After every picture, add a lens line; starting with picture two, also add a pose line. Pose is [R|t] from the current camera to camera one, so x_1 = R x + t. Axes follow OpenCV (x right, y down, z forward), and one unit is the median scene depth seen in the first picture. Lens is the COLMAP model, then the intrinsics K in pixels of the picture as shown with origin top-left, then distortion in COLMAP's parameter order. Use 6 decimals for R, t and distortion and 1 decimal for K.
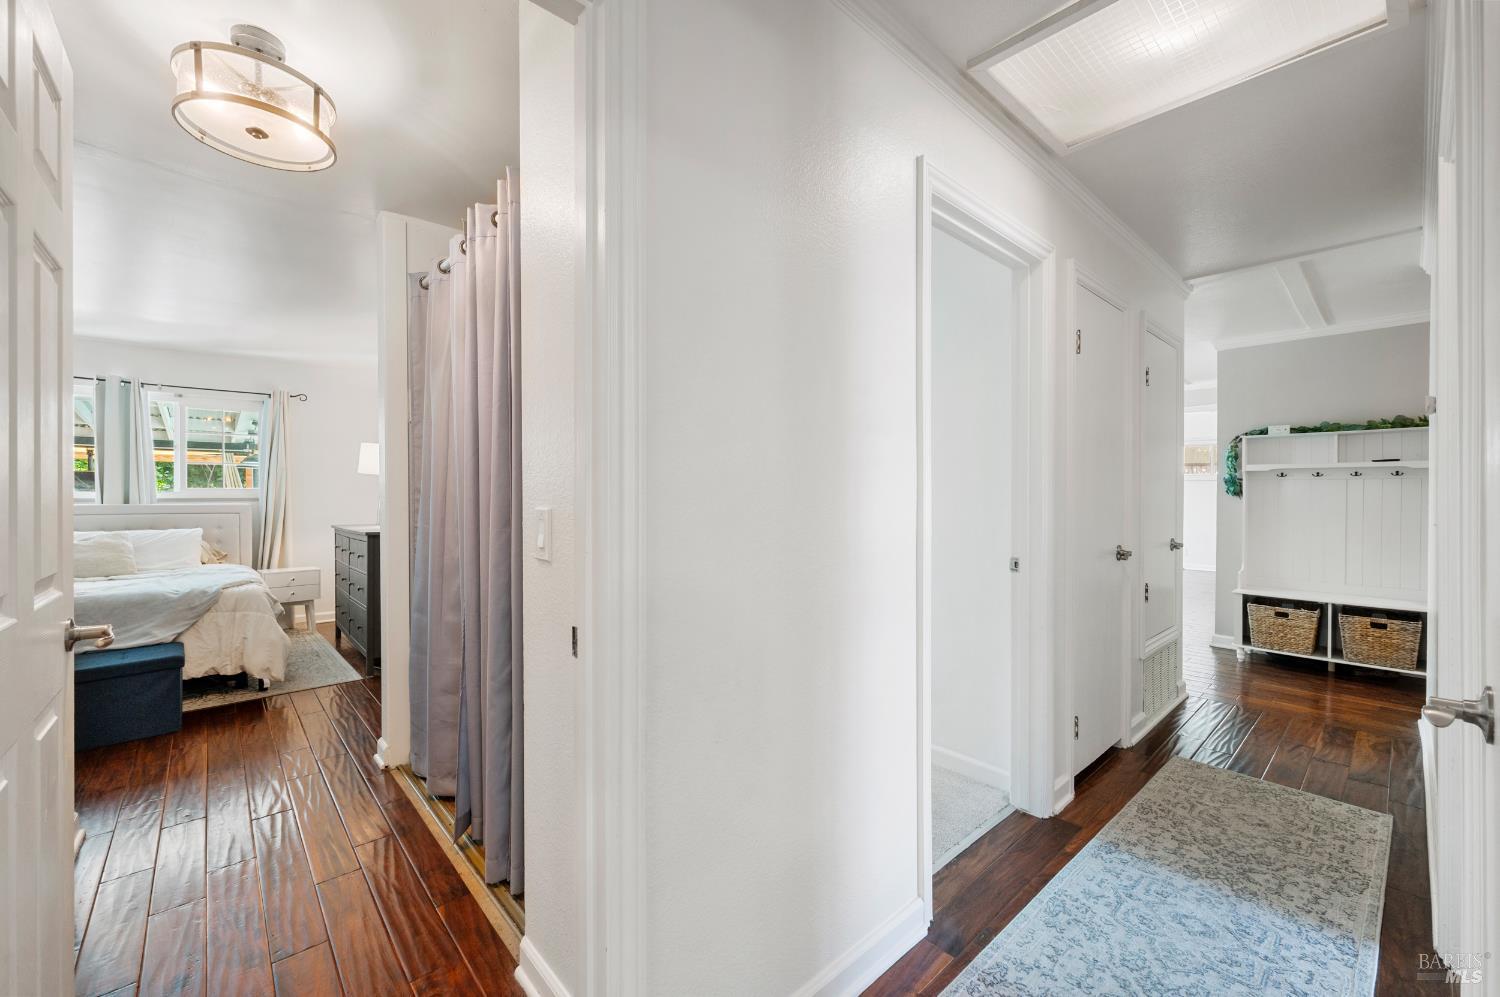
lens RADIAL K [[589.5, 0, 752.3], [0, 589.5, 498.5], [0, 0, 1]] dist [-0.000054, -0.000097]
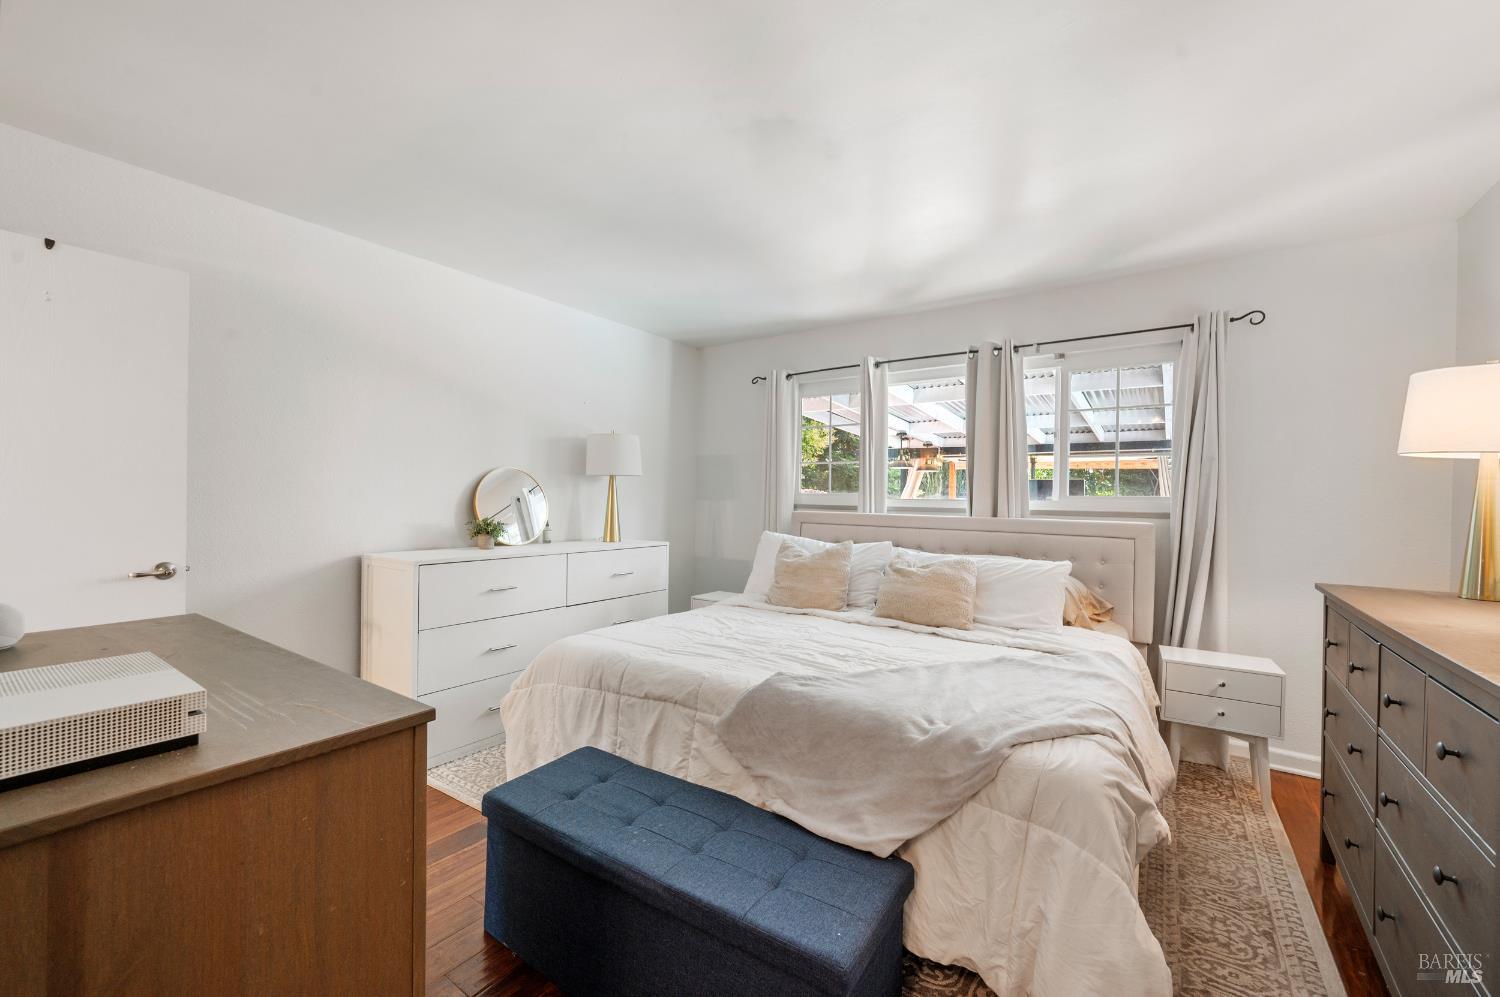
lens RADIAL K [[589.5, 0, 752.3], [0, 589.5, 498.5], [0, 0, 1]] dist [-0.000054, -0.000097]
pose [[0.196345, 0.002218, -0.980532, -0.414565], [-0.020942, 0.999779, -0.001932, -0.005398], [0.980311, 0.020914, 0.196348, 0.568145]]
